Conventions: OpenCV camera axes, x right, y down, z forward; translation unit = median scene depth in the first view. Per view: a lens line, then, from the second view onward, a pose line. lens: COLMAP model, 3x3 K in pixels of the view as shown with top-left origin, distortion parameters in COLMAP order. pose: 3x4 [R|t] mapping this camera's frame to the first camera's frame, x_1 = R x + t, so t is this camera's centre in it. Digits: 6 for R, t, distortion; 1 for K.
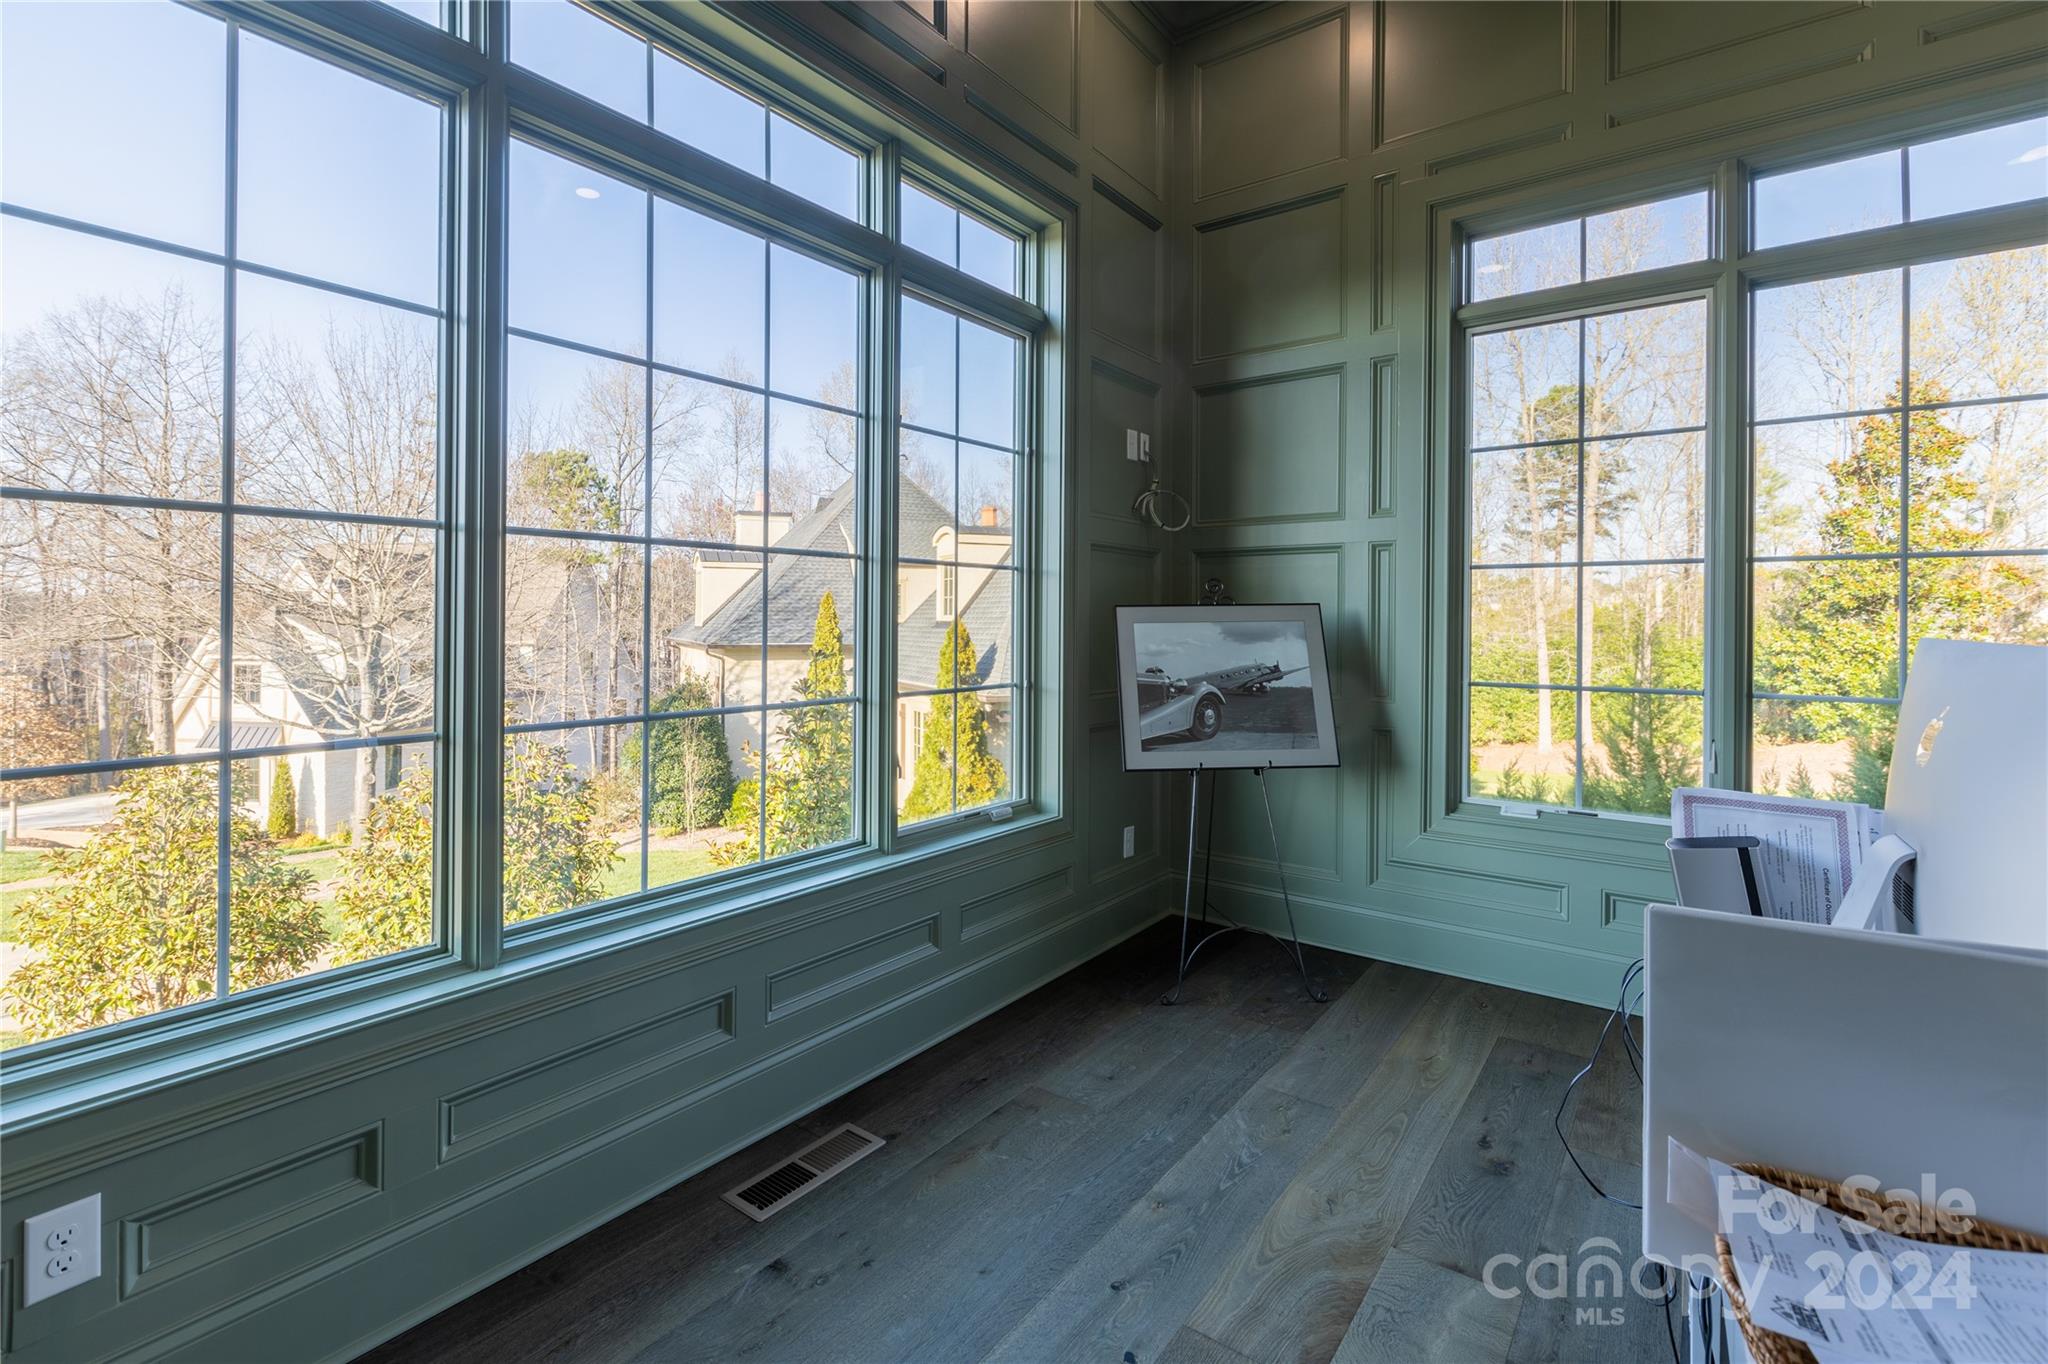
lens RADIAL K [[937.9, 0, 994.7], [0, 937.9, 613.4], [0, 0, 1]] dist [0.002695, 0.000357]
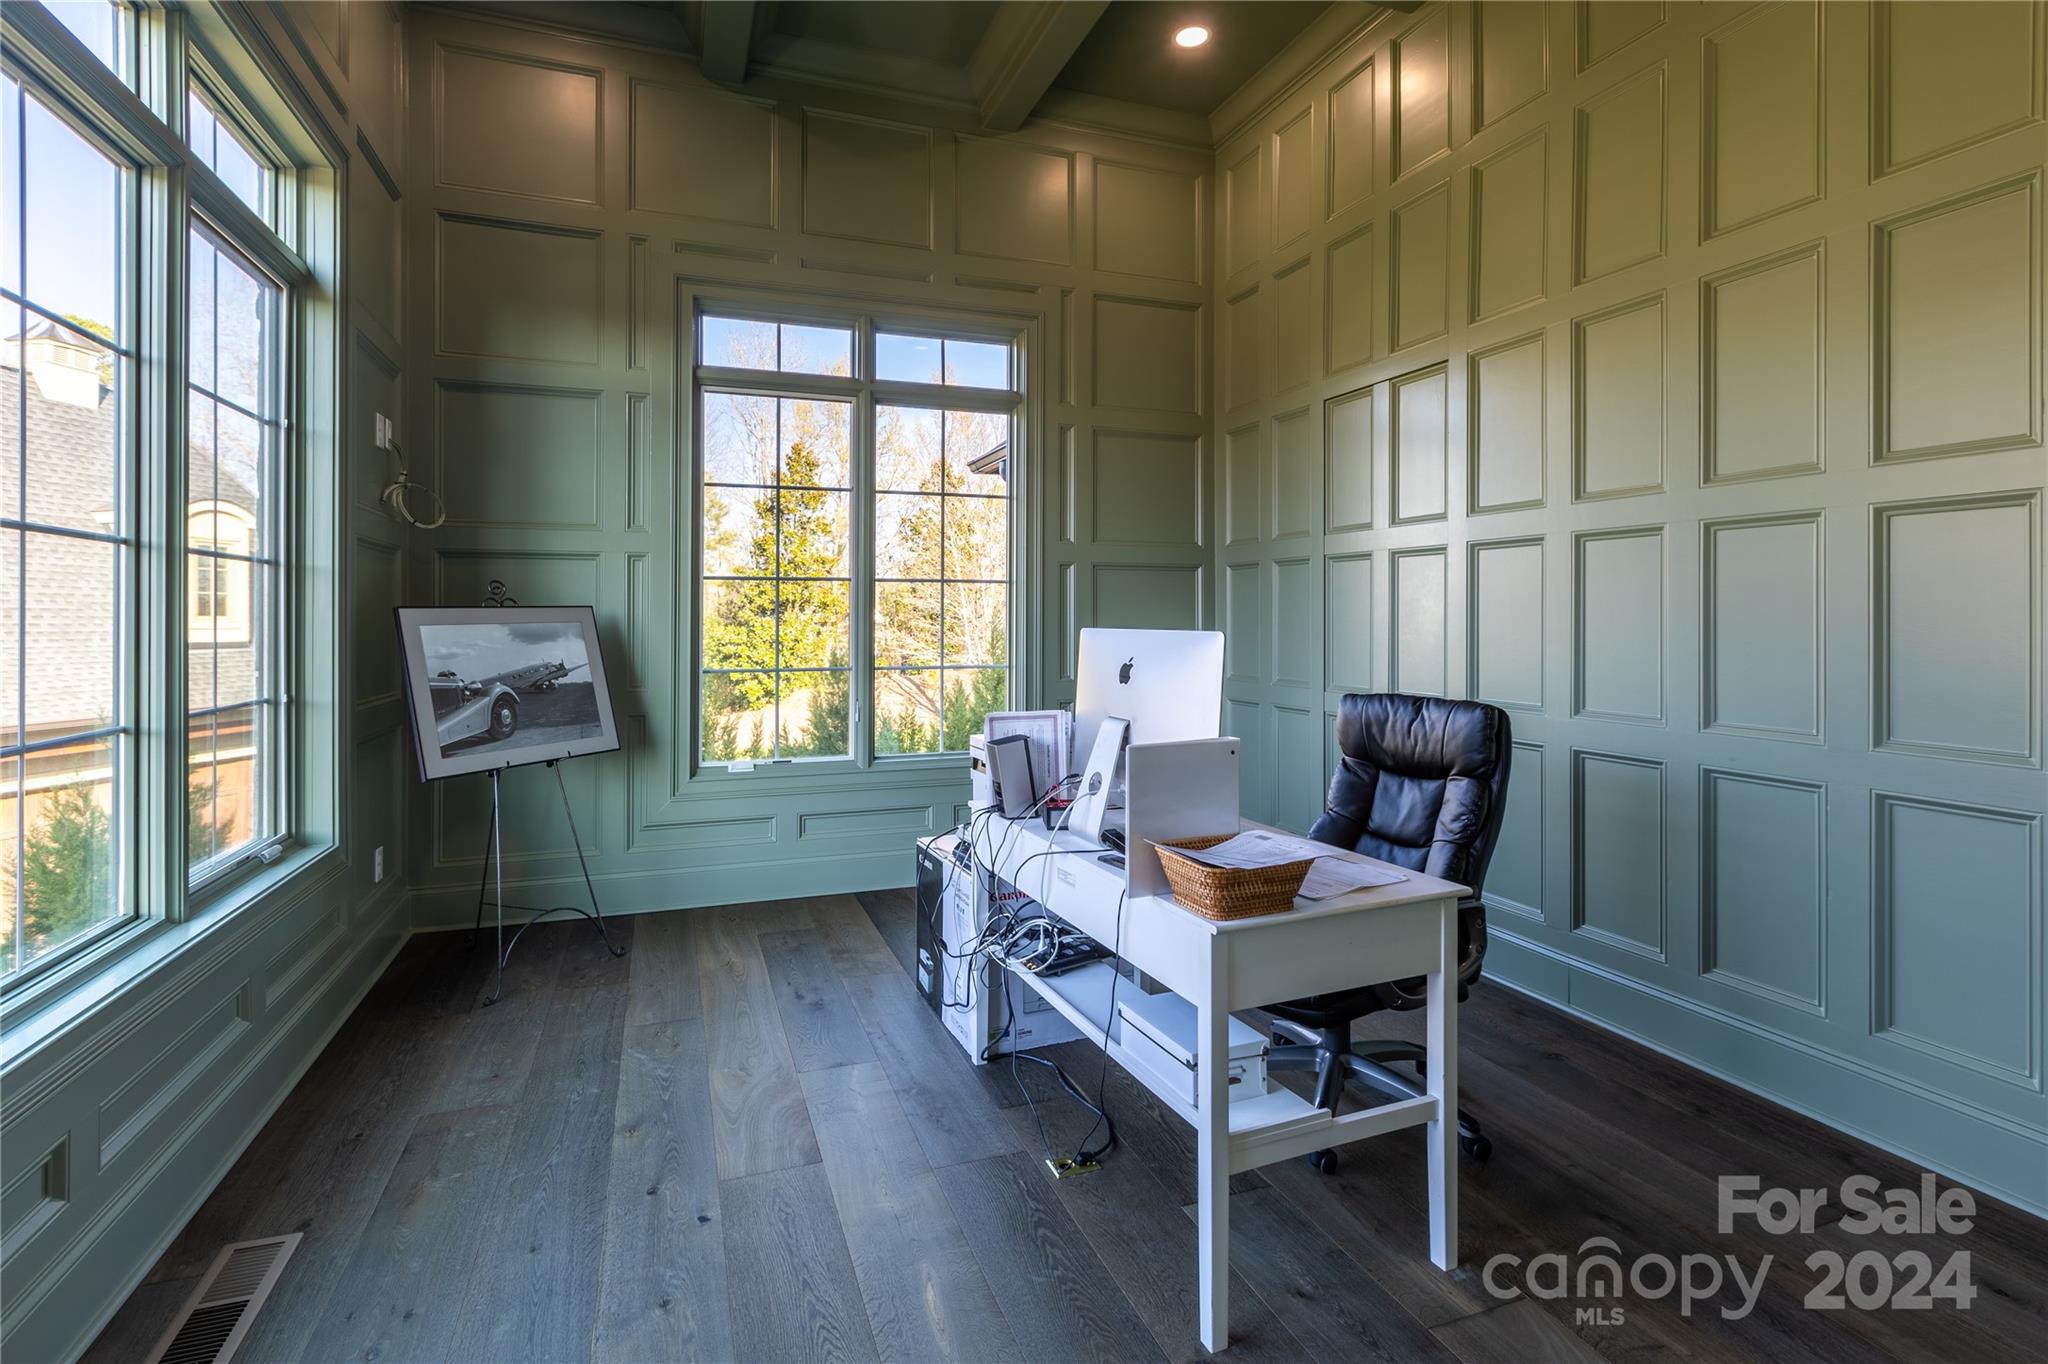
lens RADIAL K [[937.9, 0, 978.3], [0, 937.9, 619.4], [0, 0, 1]] dist [0.002695, 0.000357]
pose [[0.551735, -0.004018, 0.834010, -0.338990], [-0.002172, 0.999978, 0.006254, -0.002725], [-0.834016, -0.005262, 0.551714, 0.009884]]
